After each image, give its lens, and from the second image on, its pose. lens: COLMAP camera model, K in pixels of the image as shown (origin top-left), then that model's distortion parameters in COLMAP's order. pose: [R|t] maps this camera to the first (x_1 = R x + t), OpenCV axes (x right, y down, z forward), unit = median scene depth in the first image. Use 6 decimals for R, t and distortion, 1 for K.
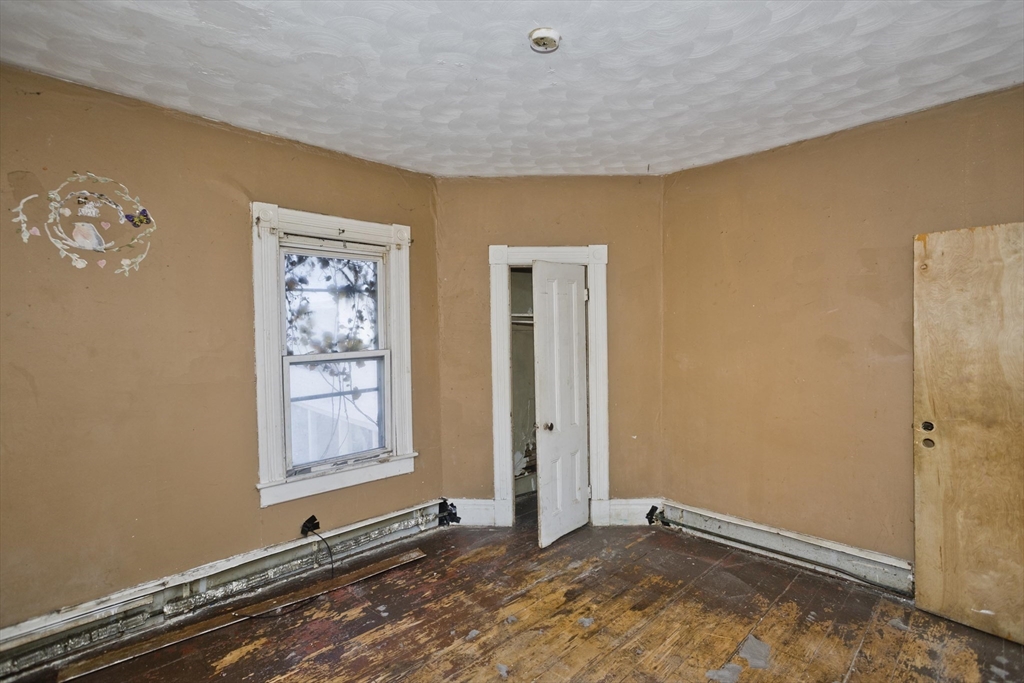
lens RADIAL K [[492.6, 0, 516.8], [0, 492.6, 338.8], [0, 0, 1]] dist [-0.048933, 0.026752]
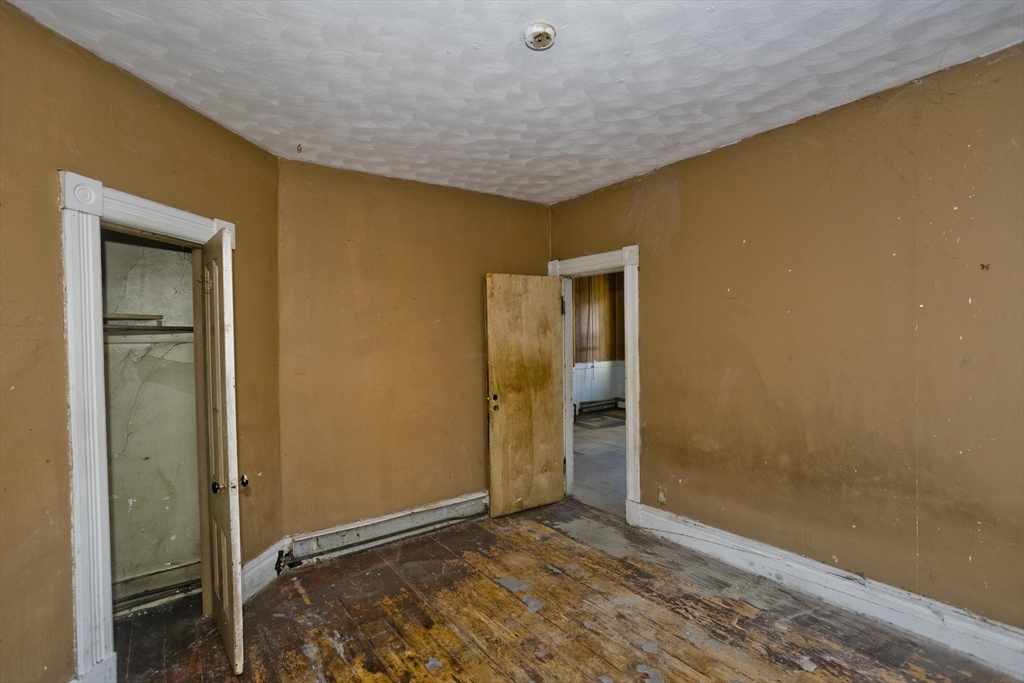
lens RADIAL K [[492.6, 0, 514.8], [0, 492.6, 334.8], [0, 0, 1]] dist [-0.048933, 0.026752]
pose [[0.135762, 0.005776, 0.990725, -0.613896], [0.035122, 0.999326, -0.010639, -0.001108], [-0.990119, 0.036241, 0.135468, 0.613845]]
